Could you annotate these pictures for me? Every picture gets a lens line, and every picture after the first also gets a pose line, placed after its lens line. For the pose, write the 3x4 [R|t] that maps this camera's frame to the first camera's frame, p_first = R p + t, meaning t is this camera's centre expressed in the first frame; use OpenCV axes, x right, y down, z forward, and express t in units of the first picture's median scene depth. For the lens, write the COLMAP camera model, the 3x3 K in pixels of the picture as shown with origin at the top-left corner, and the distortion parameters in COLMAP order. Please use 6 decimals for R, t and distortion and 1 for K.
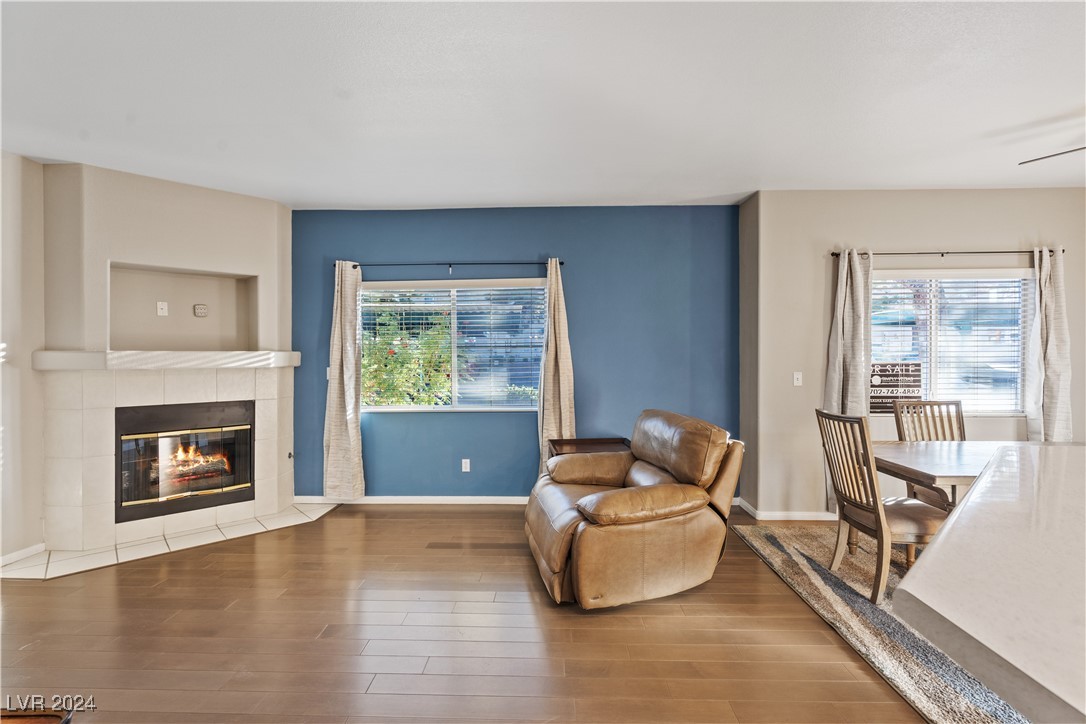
lens RADIAL K [[493.6, 0, 542.9], [0, 493.6, 355.3], [0, 0, 1]] dist [-0.003245, 0.001018]
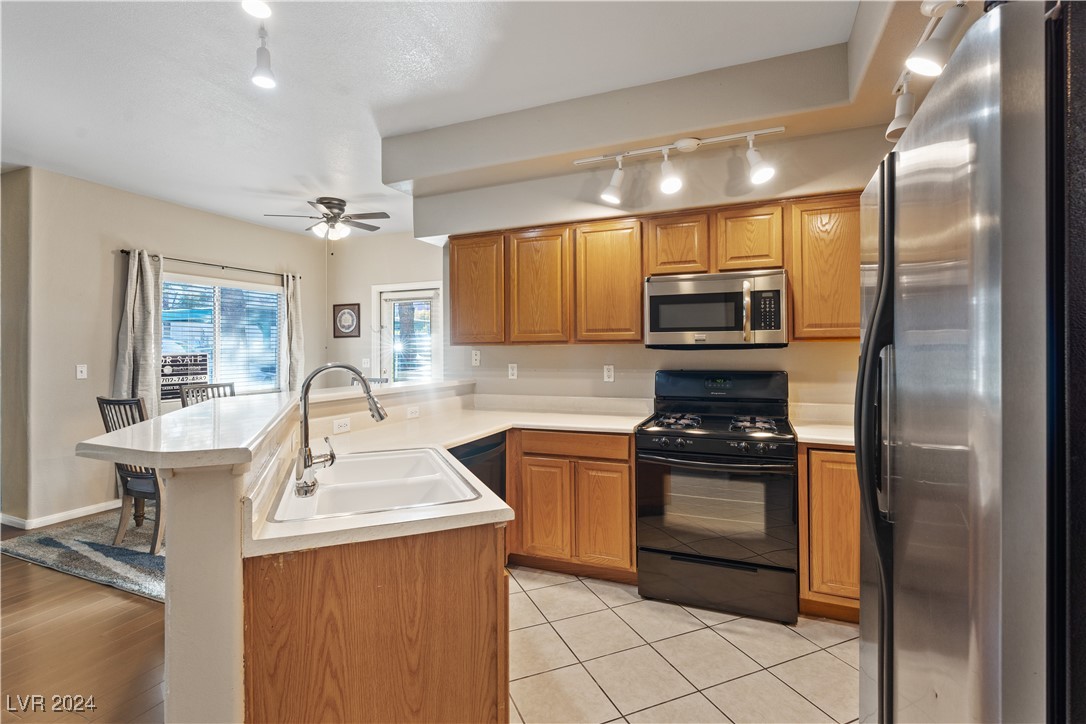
lens RADIAL K [[493.6, 0, 536.8], [0, 493.6, 347.7], [0, 0, 1]] dist [-0.003245, 0.001018]
pose [[0.363261, 0.002032, 0.931685, -0.069484], [0.004002, 0.999985, -0.003741, 0.007652], [-0.931679, 0.005087, 0.363247, -0.204808]]
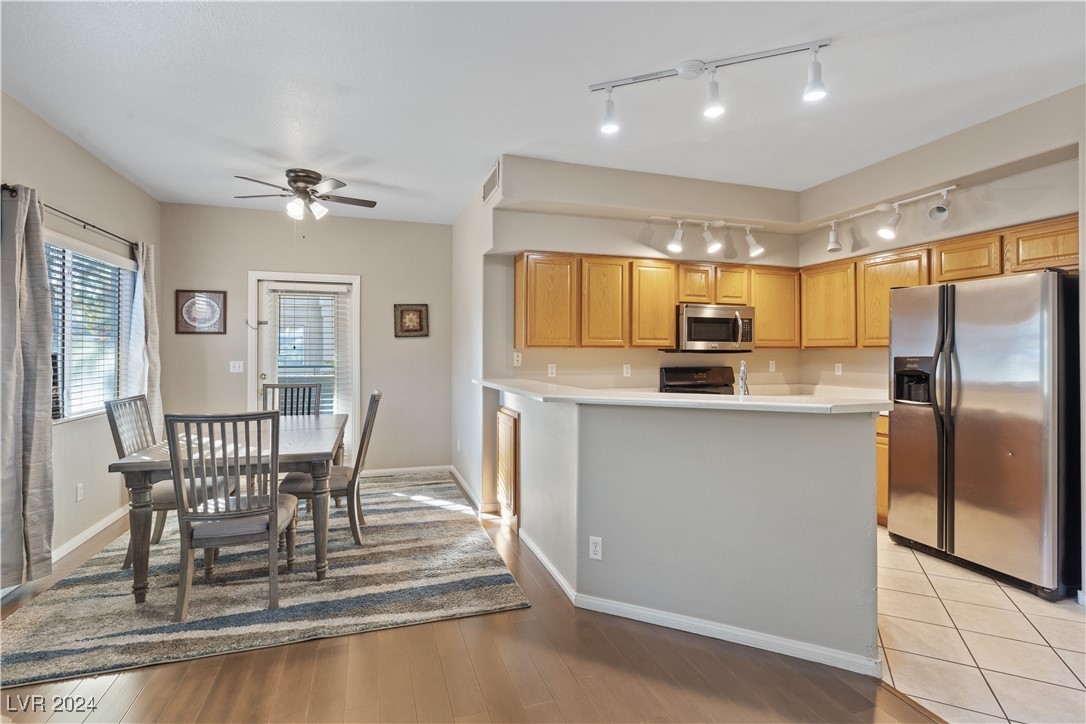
lens RADIAL K [[511.8, 0, 538.2], [0, 511.8, 355.6], [0, 0, 1]] dist [-0.003145, -0.001115]
pose [[-0.335412, -0.004637, 0.942060, -0.275820], [-0.003857, 0.999986, 0.003548, 0.011839], [-0.942064, -0.002443, -0.335425, 0.576222]]
